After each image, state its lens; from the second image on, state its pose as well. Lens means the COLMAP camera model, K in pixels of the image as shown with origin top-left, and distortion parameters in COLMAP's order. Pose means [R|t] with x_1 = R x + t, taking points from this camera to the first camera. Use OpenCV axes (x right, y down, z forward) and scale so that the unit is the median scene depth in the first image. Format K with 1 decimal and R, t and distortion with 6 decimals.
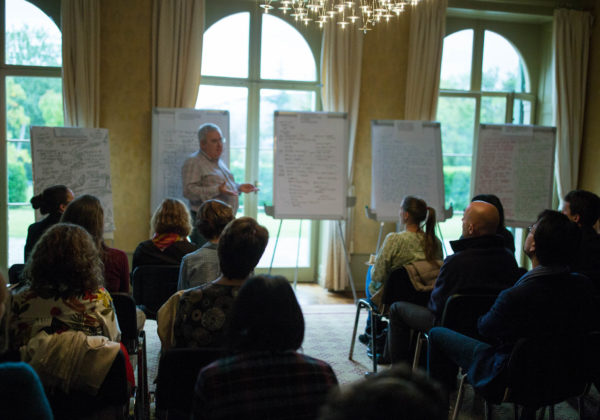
lens RADIAL K [[644.8, 0, 300.7], [0, 644.8, 204.8], [0, 0, 1]] dist [0.018640, 0.000000]
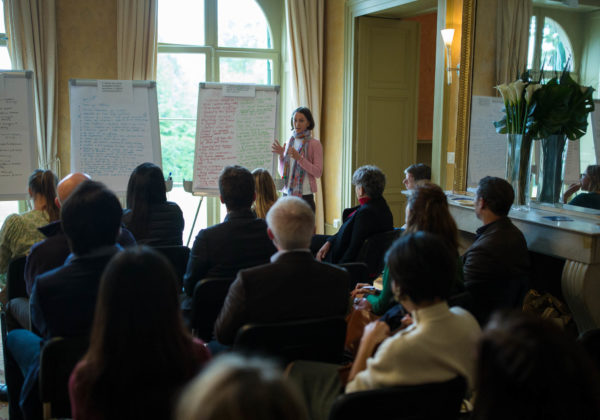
lens RADIAL K [[644.8, 0, 300.0], [0, 644.8, 210.0], [0, 0, 1]] dist [0.018640, 0.000000]
pose [[0.977847, -0.054100, 0.202210, 0.229195], [0.042624, 0.997246, 0.060687, 0.001303], [-0.204937, -0.050724, 0.977460, 0.095140]]
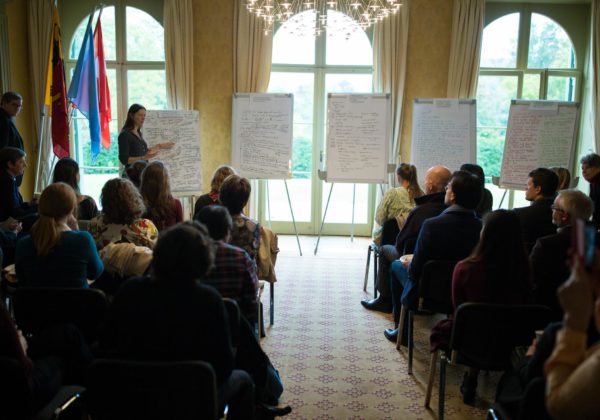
lens RADIAL K [[644.8, 0, 301.6], [0, 644.8, 211.6], [0, 0, 1]] dist [0.018640, 0.000000]
pose [[0.976186, 0.018661, -0.216129, 0.171201], [-0.005921, 0.998214, 0.059443, 0.004876], [0.216853, -0.056748, 0.974554, -0.202615]]
